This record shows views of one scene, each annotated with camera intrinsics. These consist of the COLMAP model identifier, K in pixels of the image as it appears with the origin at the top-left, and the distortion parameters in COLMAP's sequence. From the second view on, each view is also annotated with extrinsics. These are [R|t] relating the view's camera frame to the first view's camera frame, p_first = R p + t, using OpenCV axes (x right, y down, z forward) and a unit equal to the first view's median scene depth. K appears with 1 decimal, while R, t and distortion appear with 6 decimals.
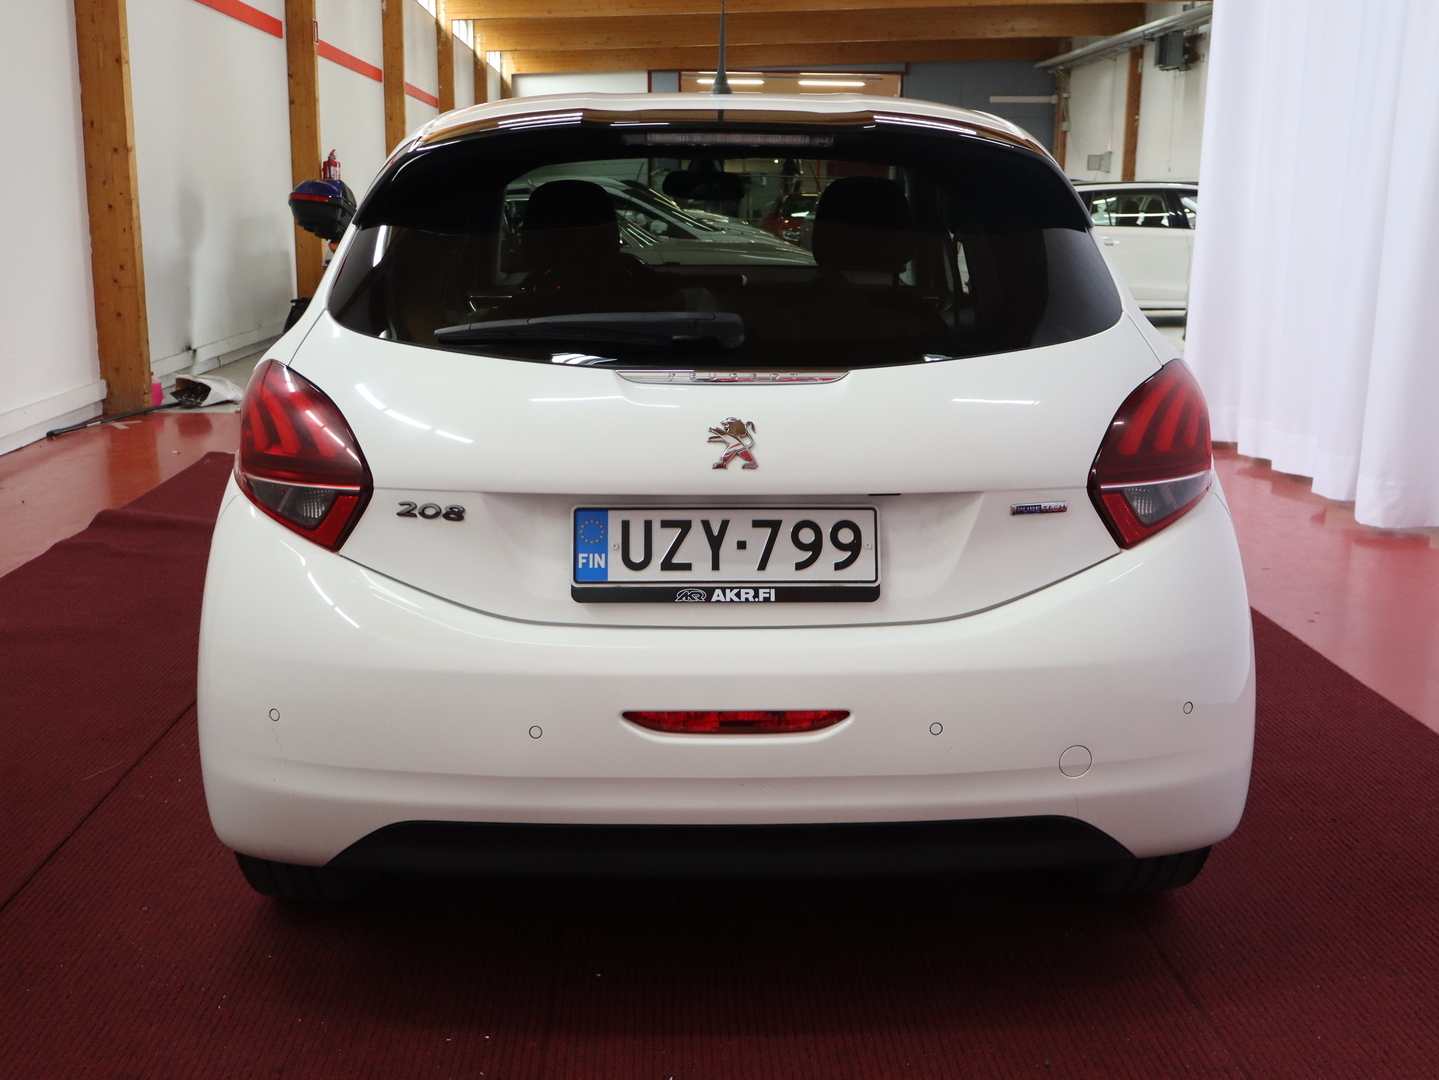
lens RADIAL K [[1505.6, 0, 710.6], [0, 1505.6, 539.8], [0, 0, 1]] dist [0.025641, 0.000000]
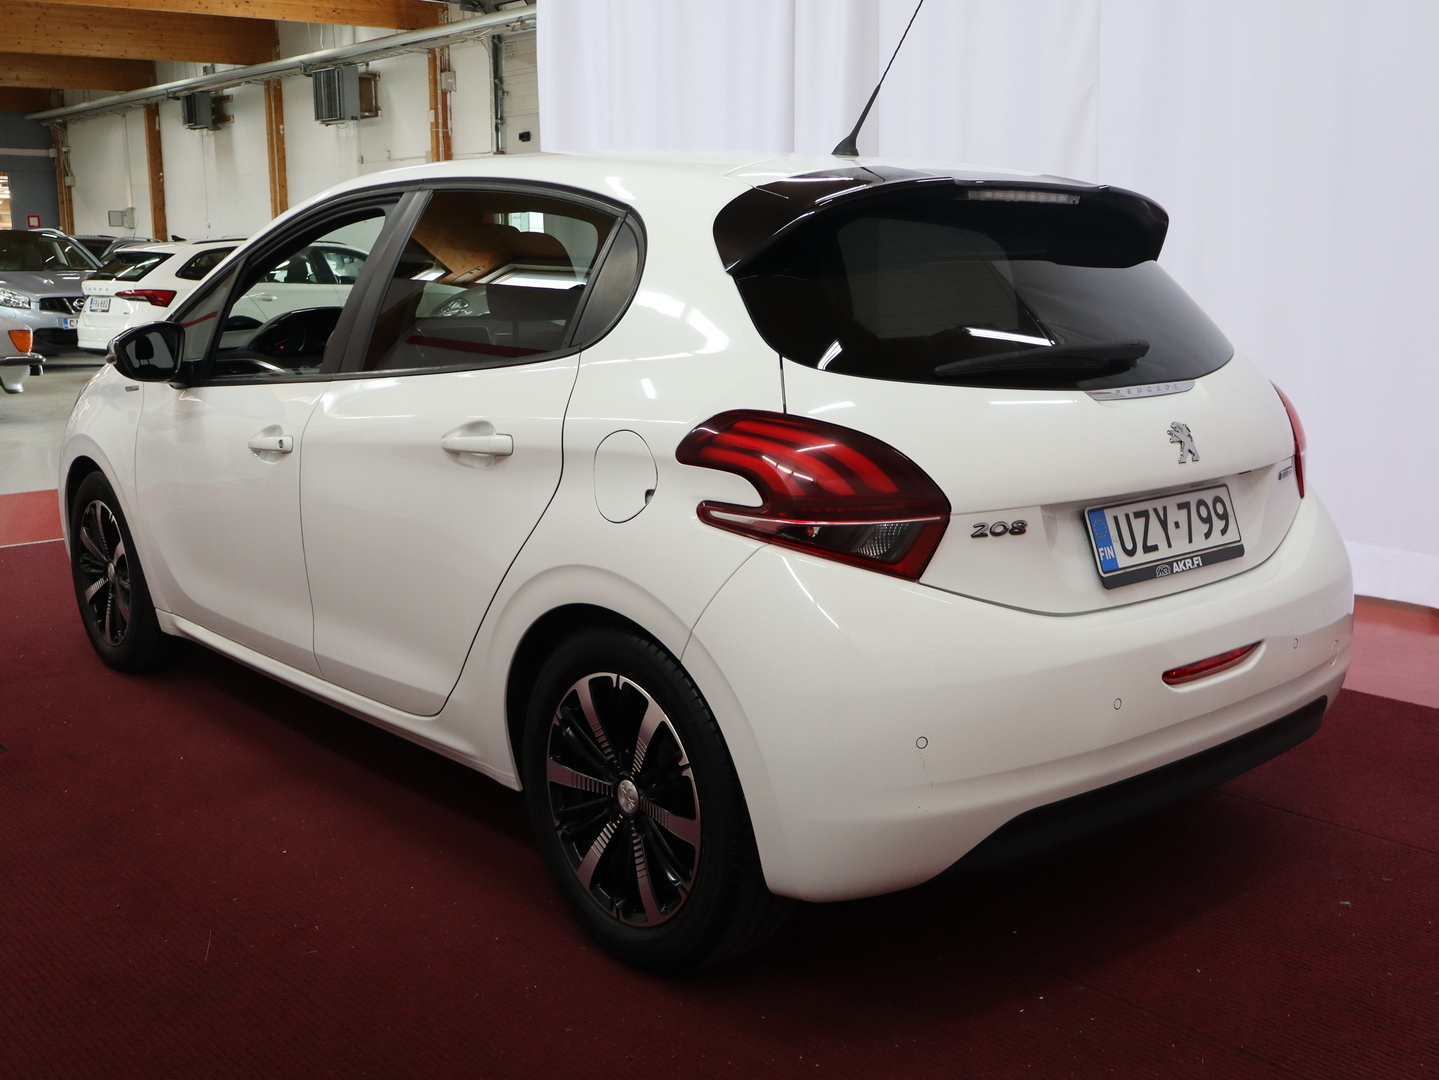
lens RADIAL K [[1505.4, 0, 719.7], [0, 1505.4, 535.4], [0, 0, 1]] dist [-0.005068, 0.000000]
pose [[0.773444, -0.124134, 0.621591, -1.021218], [0.147715, 0.988935, 0.013692, -0.059260], [-0.616413, 0.081228, 0.783222, 0.264997]]
